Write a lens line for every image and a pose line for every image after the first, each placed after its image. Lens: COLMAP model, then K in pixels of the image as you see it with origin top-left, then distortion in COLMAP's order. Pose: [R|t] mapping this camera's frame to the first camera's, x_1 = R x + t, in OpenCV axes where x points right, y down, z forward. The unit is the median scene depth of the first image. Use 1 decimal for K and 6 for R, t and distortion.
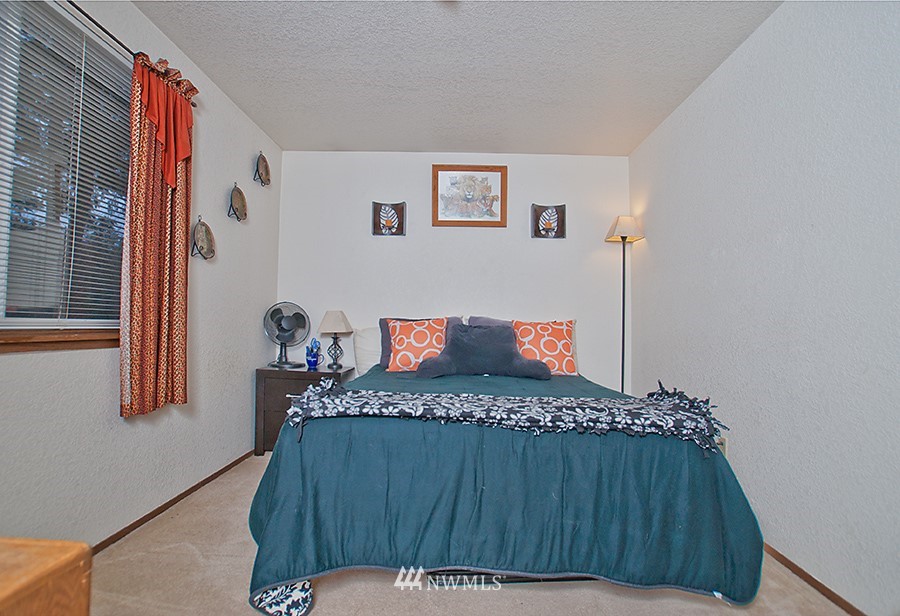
lens RADIAL K [[487.1, 0, 450.0], [0, 487.1, 308.0], [0, 0, 1]] dist [-0.063941, 0.000197]
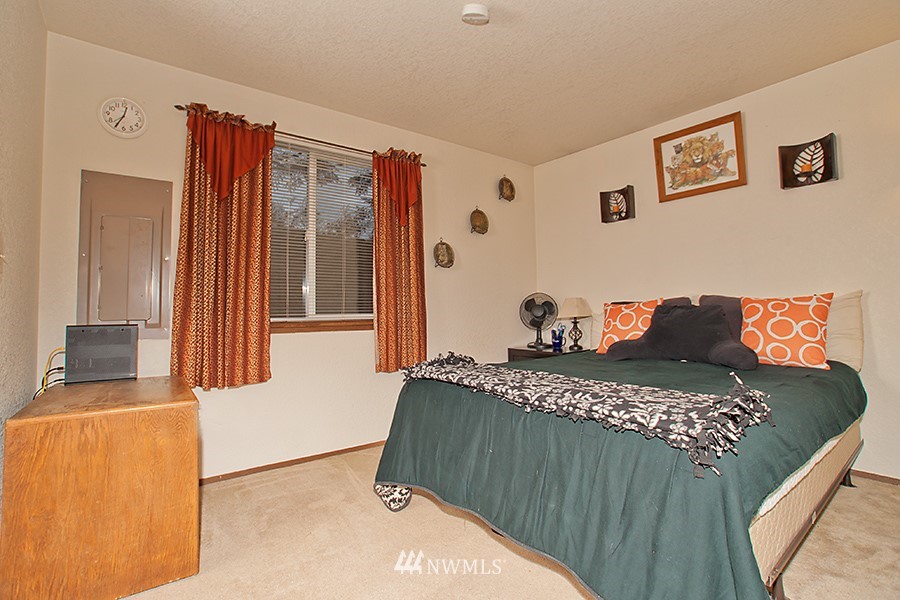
lens RADIAL K [[449.0, 0, 435.6], [0, 449.0, 286.6], [0, 0, 1]] dist [-0.011579, 0.001247]
pose [[0.614869, -0.076433, -0.784917, 0.381772], [0.058202, 0.996976, -0.051489, 0.015001], [0.786479, -0.014024, 0.617458, 0.117901]]
